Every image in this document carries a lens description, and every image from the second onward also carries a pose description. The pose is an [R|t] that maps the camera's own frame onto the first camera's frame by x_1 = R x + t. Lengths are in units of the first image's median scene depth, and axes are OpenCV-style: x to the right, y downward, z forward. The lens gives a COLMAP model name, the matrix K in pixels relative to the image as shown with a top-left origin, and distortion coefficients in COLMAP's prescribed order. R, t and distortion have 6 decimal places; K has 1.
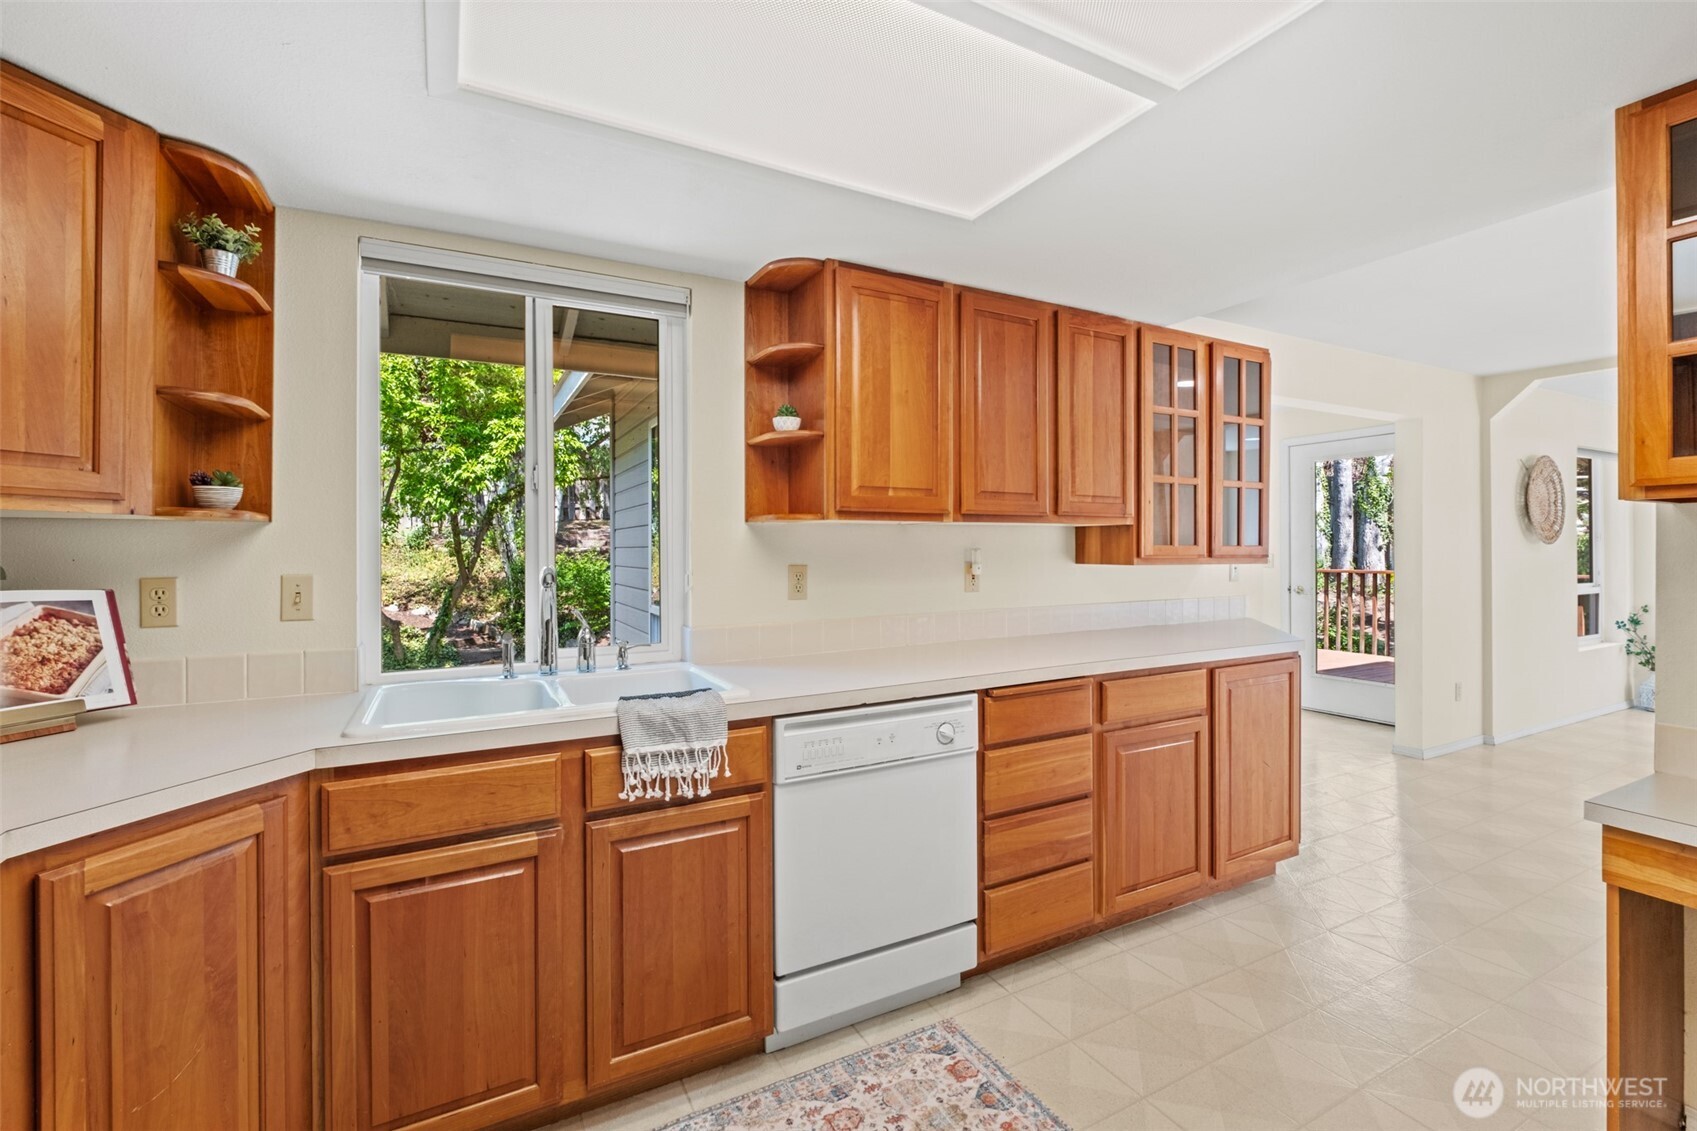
lens RADIAL K [[748.2, 0, 854.6], [0, 748.2, 544.3], [0, 0, 1]] dist [-0.001969, -0.000319]
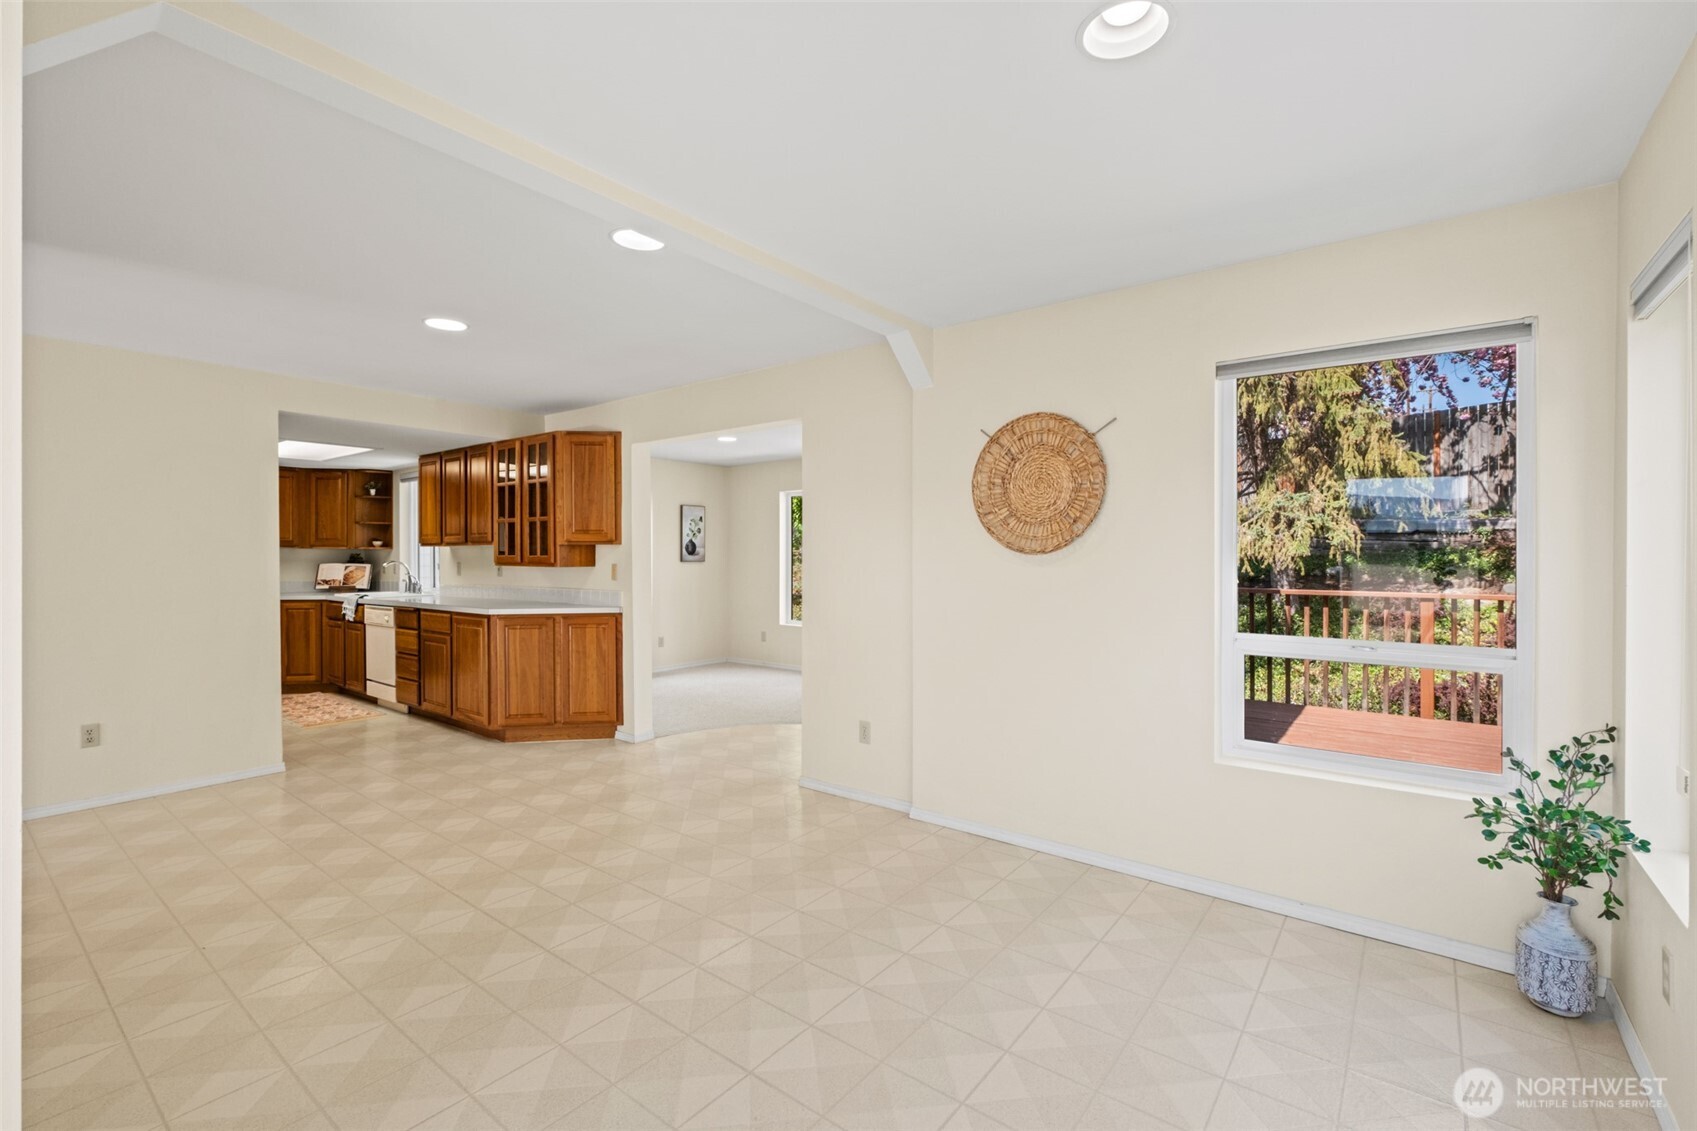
lens RADIAL K [[714.0, 0, 848.5], [0, 714.0, 565.5], [0, 0, 1]] dist [-0.002758, -0.000101]
pose [[0.408188, 0.011281, -0.912828, 3.791021], [0.000584, 0.999920, 0.012619, 0.010749], [0.912898, -0.005684, 0.408149, 1.678170]]
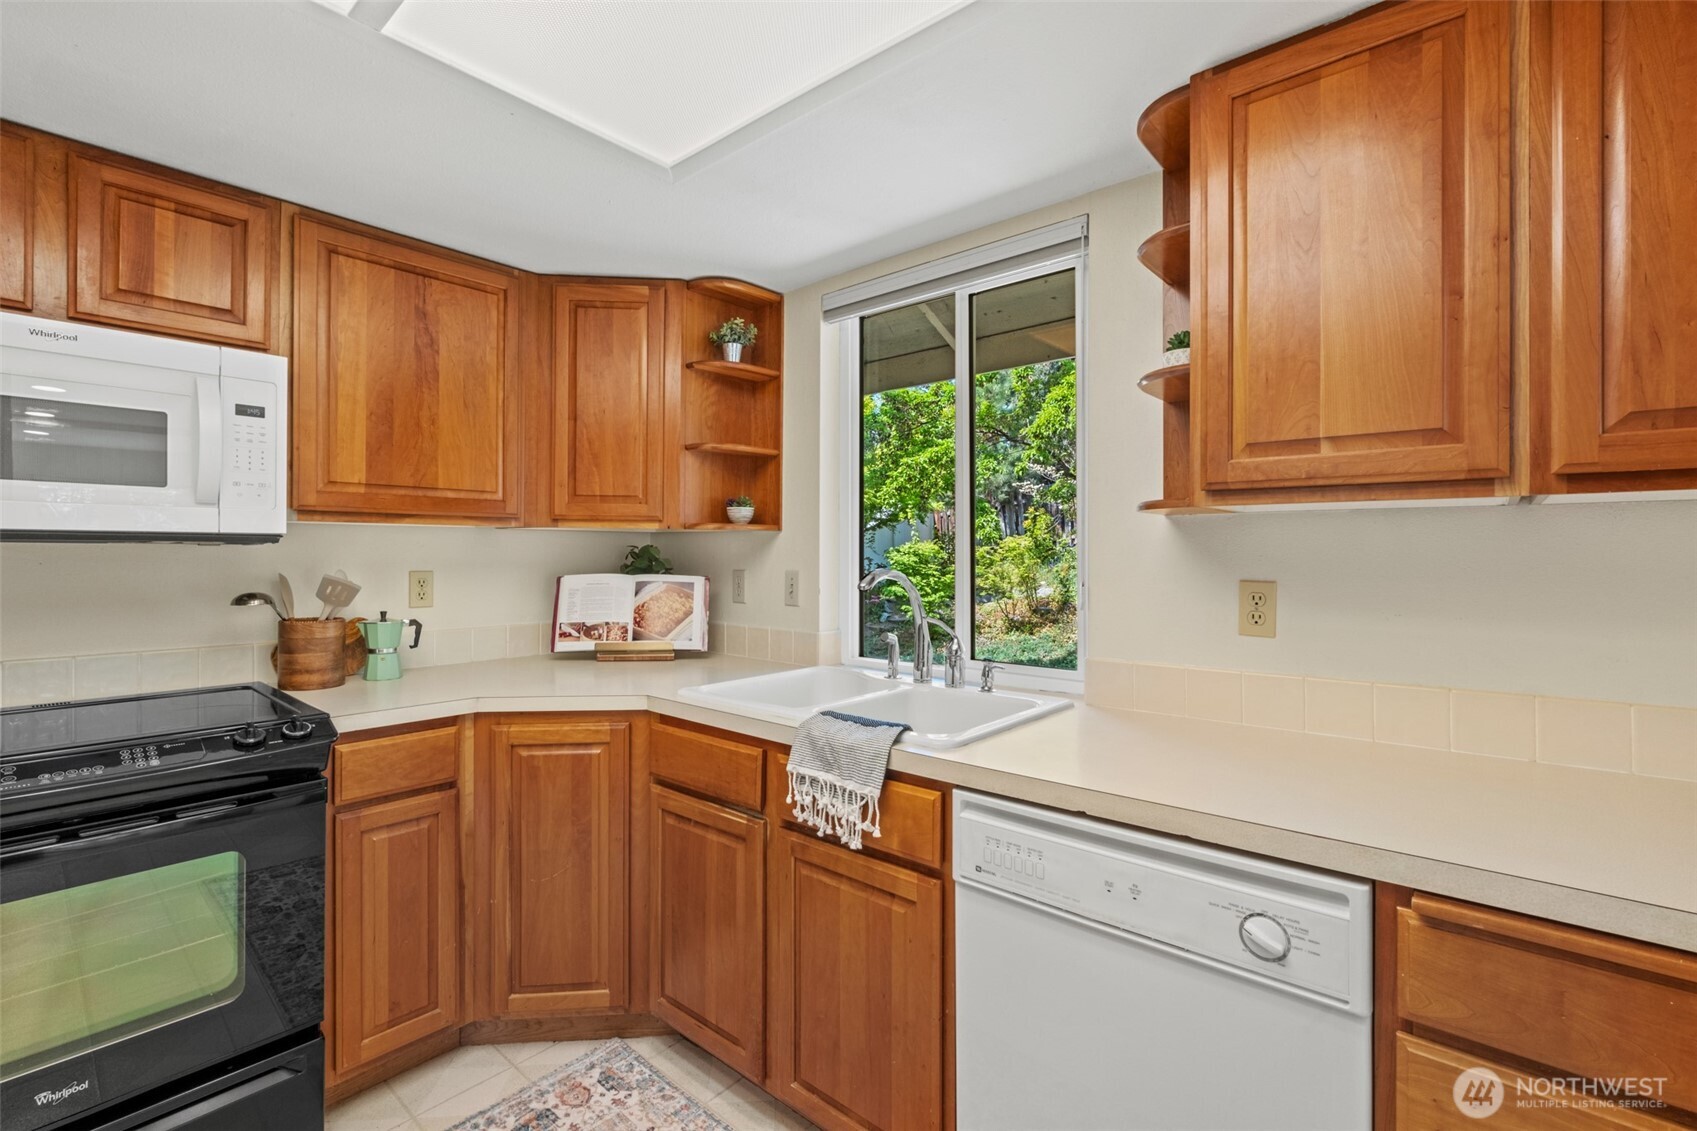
lens RADIAL K [[753.0, 0, 855.4], [0, 753.0, 549.0], [0, 0, 1]] dist [-0.003999, 0.000423]
pose [[0.357627, 0.001007, -0.933864, 0.532367], [0.001245, 0.999998, 0.001555, 0.000595], [0.933864, -0.001719, 0.357625, 0.639751]]
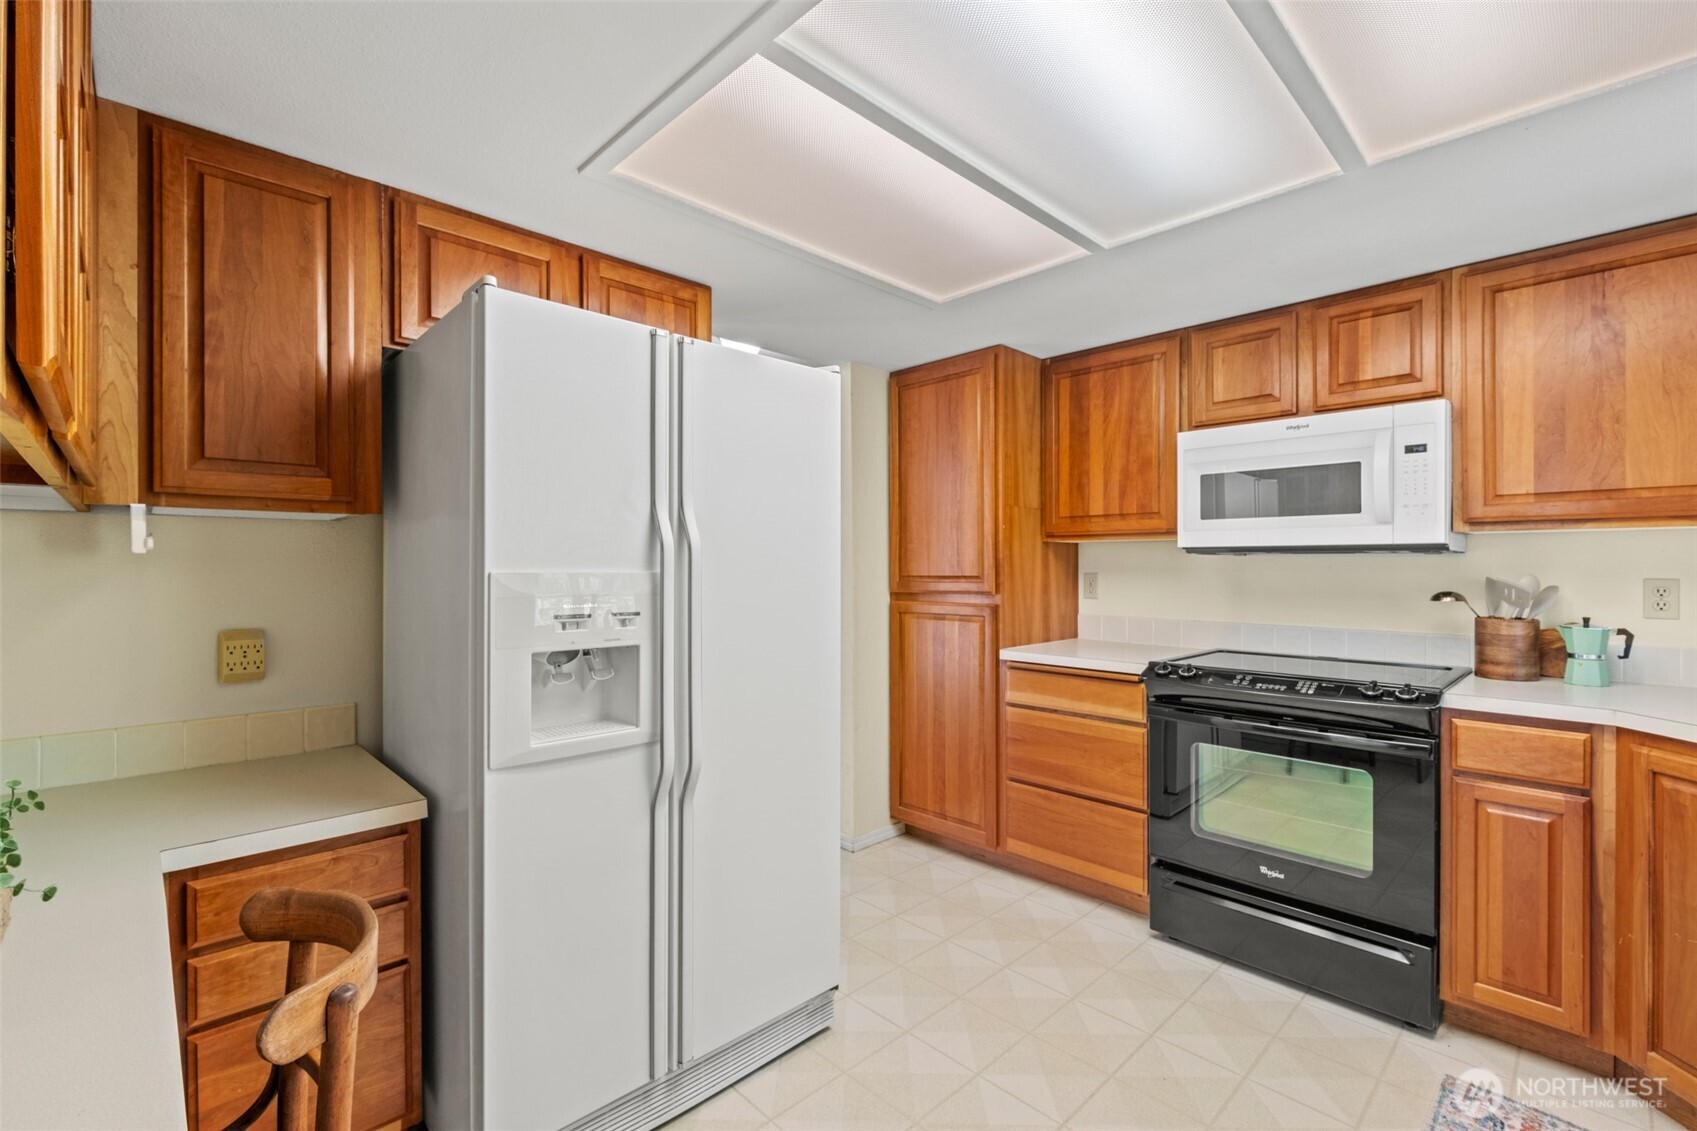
lens RADIAL K [[744.8, 0, 841.5], [0, 744.8, 555.3], [0, 0, 1]] dist [-0.005040, -0.000043]
pose [[-0.965119, -0.001721, -0.261805, 0.592748], [0.003601, 0.999797, -0.019847, 0.020981], [0.261786, -0.020097, -0.964917, 1.175771]]
